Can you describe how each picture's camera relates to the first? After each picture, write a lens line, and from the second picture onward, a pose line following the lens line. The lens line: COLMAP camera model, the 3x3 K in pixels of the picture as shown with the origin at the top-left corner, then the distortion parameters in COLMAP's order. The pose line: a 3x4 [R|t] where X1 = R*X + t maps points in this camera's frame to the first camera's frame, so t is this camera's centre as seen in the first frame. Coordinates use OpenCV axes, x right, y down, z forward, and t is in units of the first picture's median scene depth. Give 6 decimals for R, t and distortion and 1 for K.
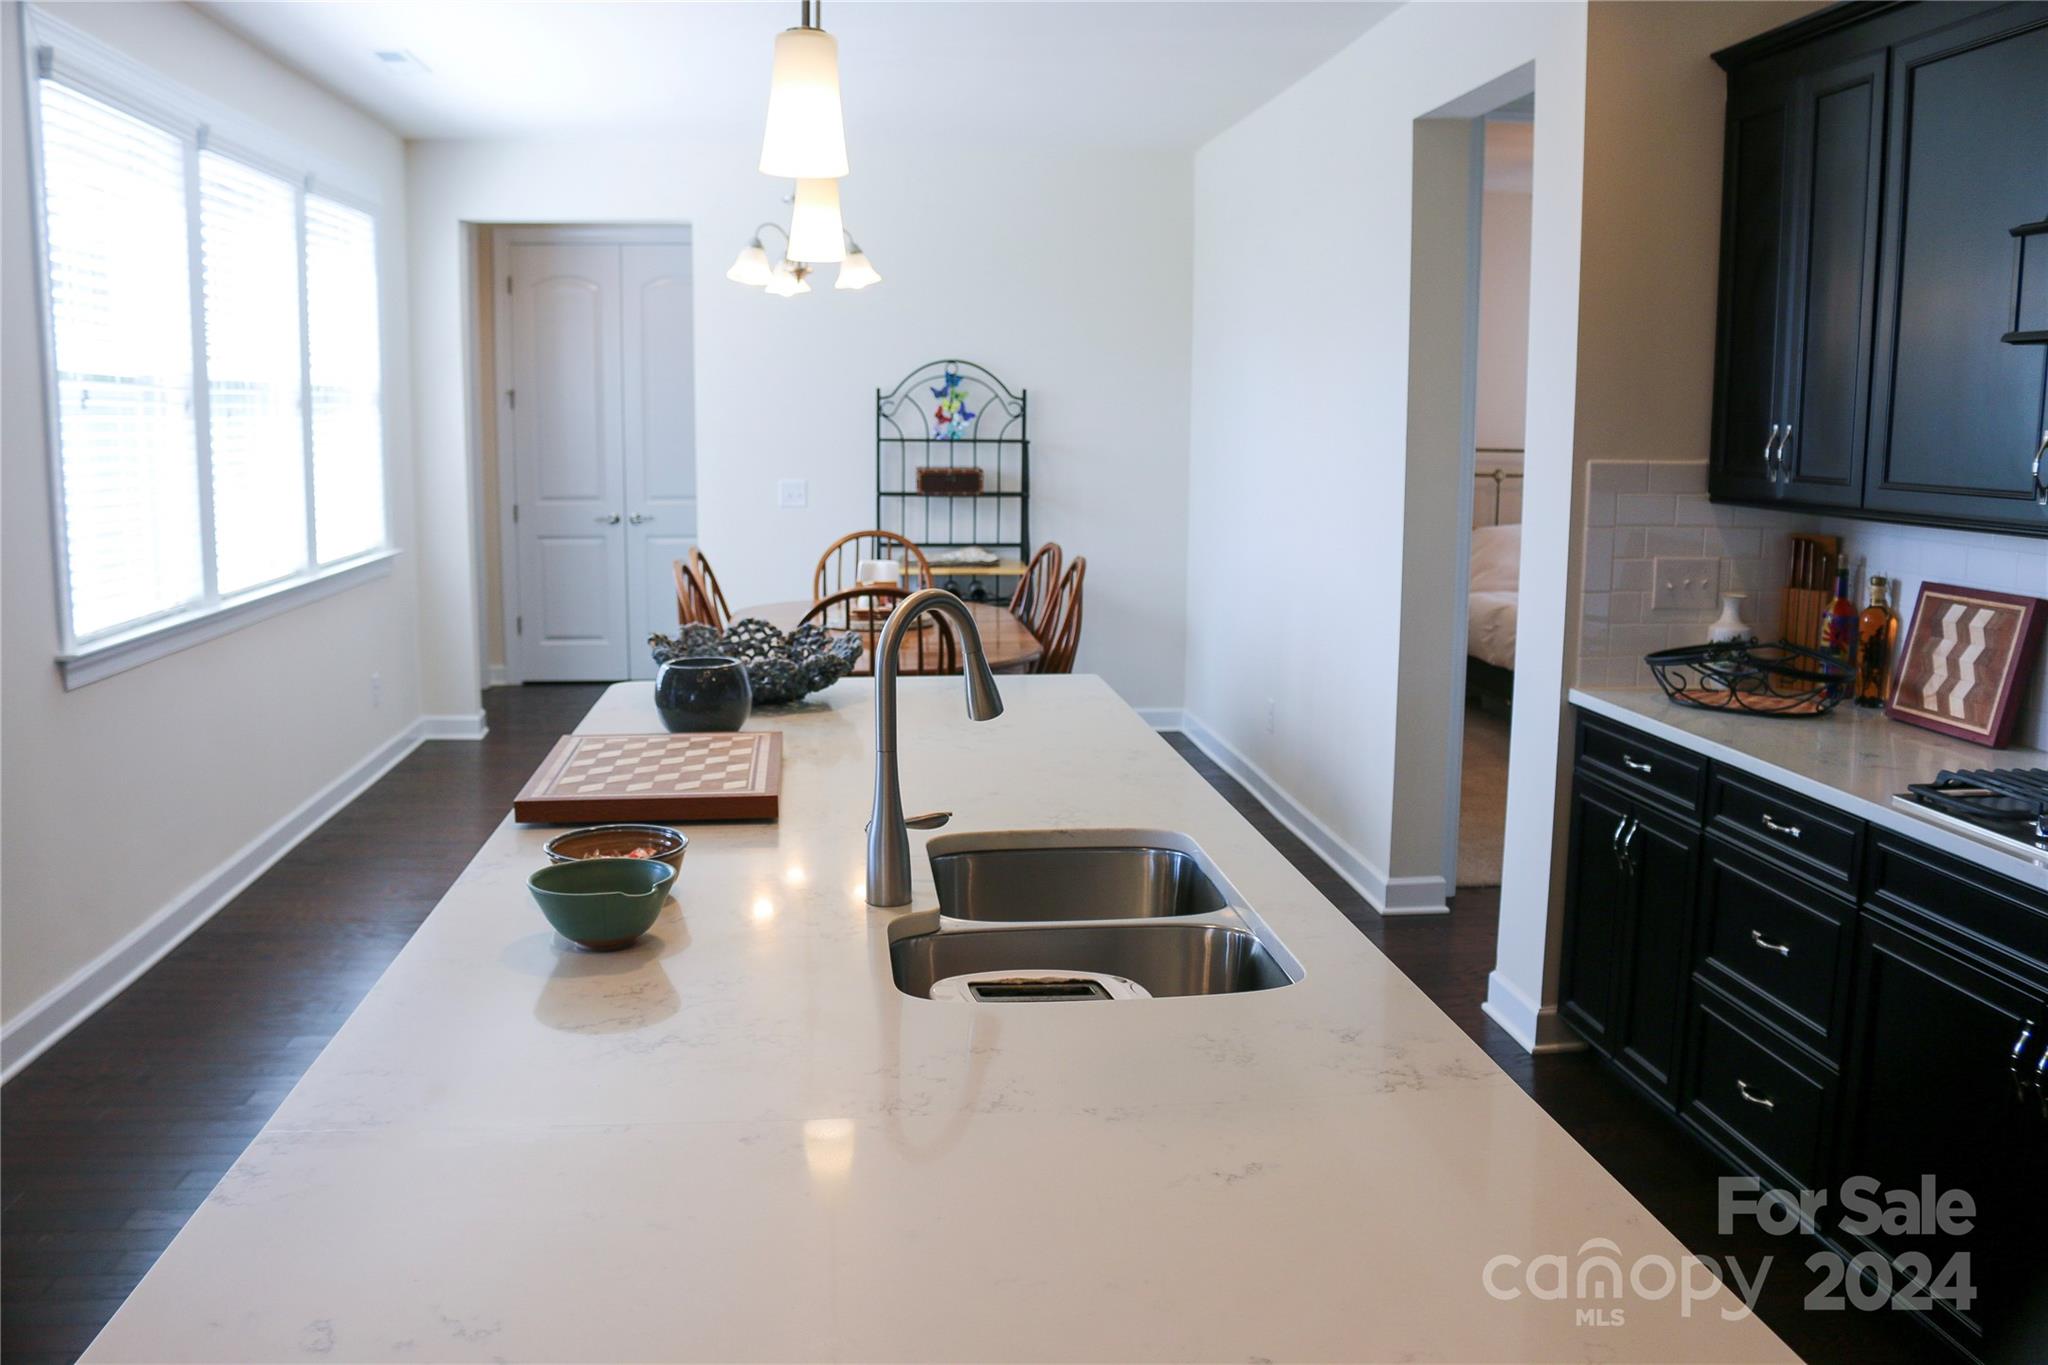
lens RADIAL K [[1691.8, 0, 1024.0], [0, 1691.8, 682.5], [0, 0, 1]] dist [-0.137284, 0.107570]
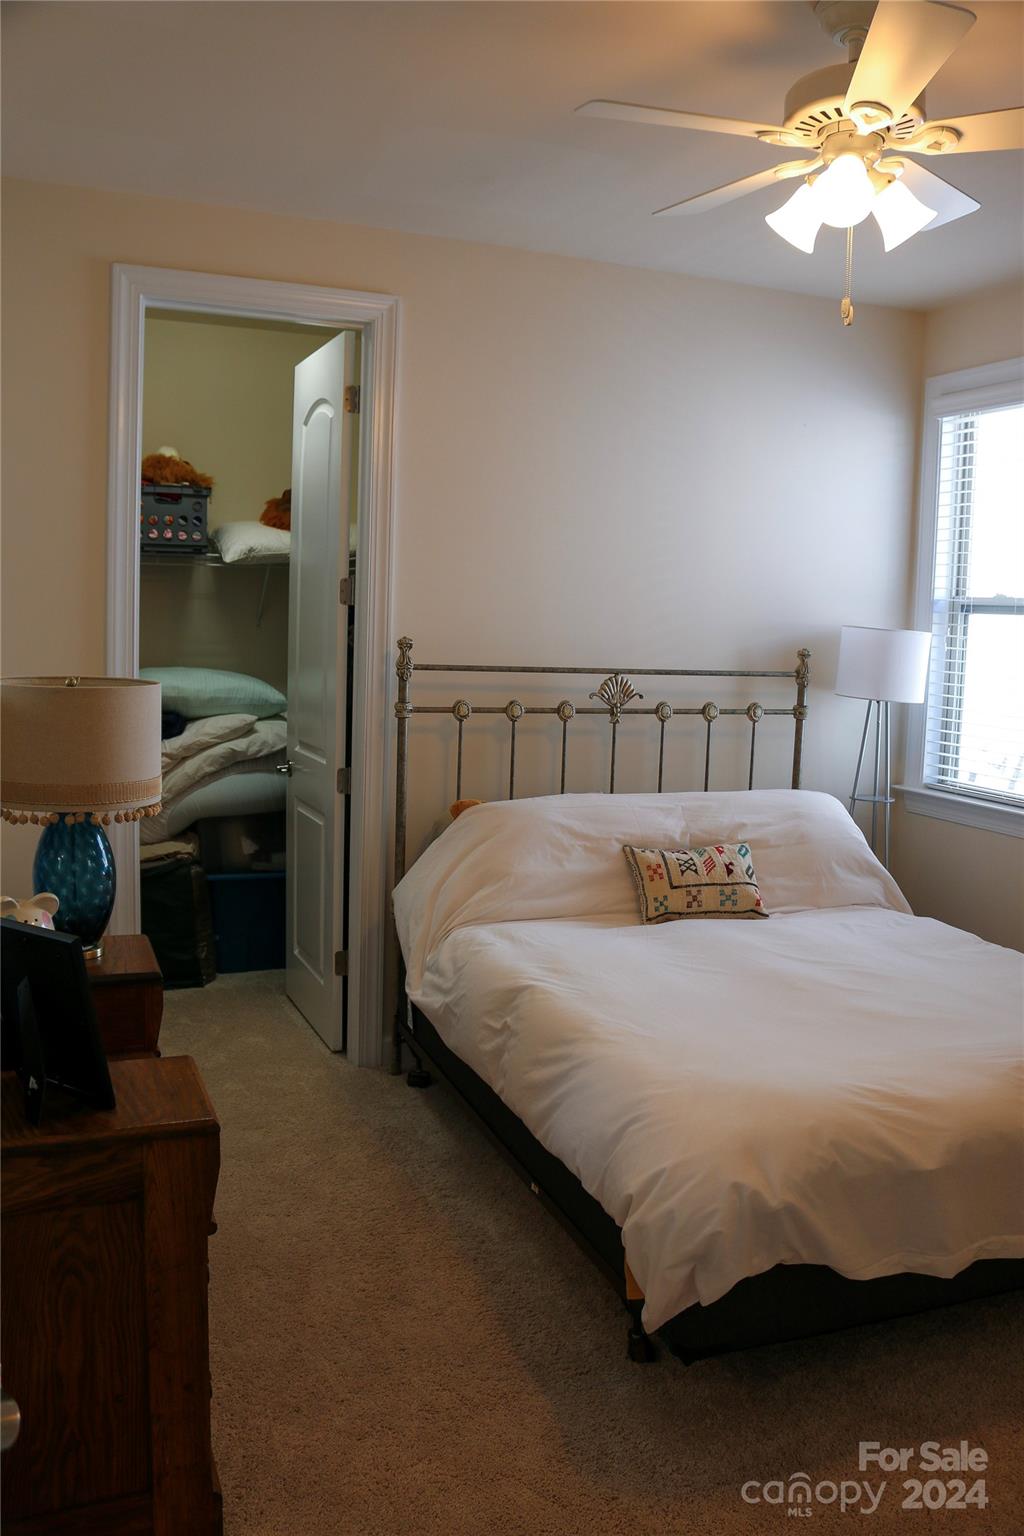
lens RADIAL K [[1268.9, 0, 512.0], [0, 1268.9, 768.0], [0, 0, 1]] dist [-0.137284, 0.107570]
pose [[0.965067, -0.010259, 0.261804, 0.369852], [0.017920, 0.999478, -0.026892, -0.206401], [-0.261391, 0.030644, 0.964746, 1.265608]]
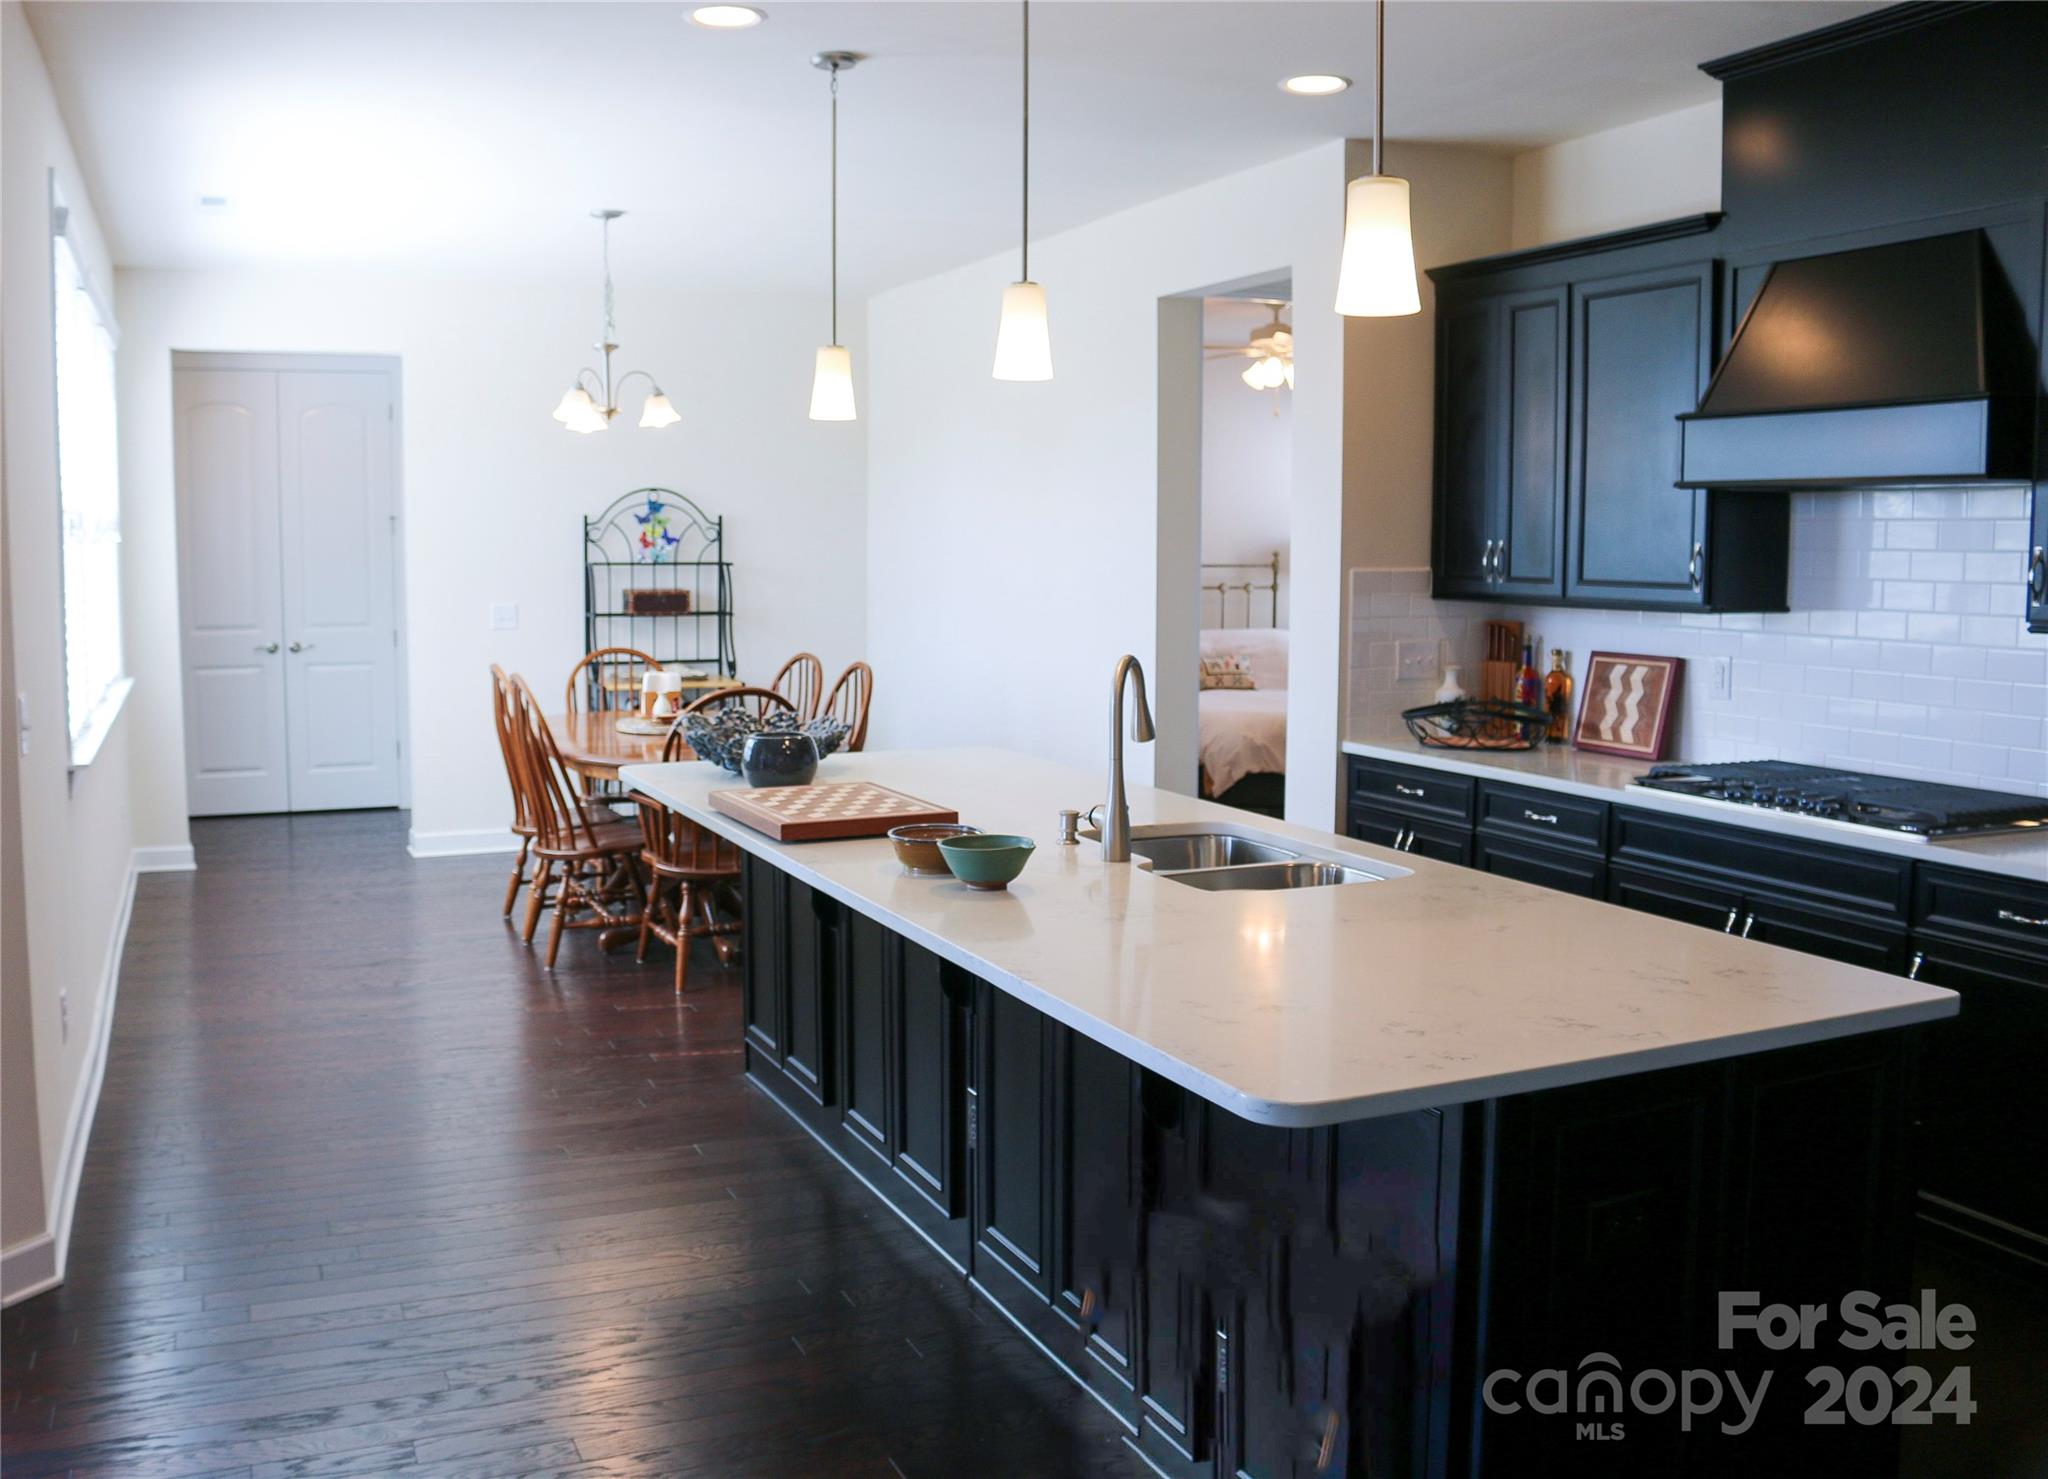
lens RADIAL K [[1844.1, 0, 956.1], [0, 1844.1, 749.9], [0, 0, 1]] dist [-0.110176, 0.001886]
pose [[0.958419, -0.038464, 0.282760, -0.381686], [0.050232, 0.998142, -0.034485, 0.045498], [-0.280909, 0.047255, 0.958570, -0.309982]]
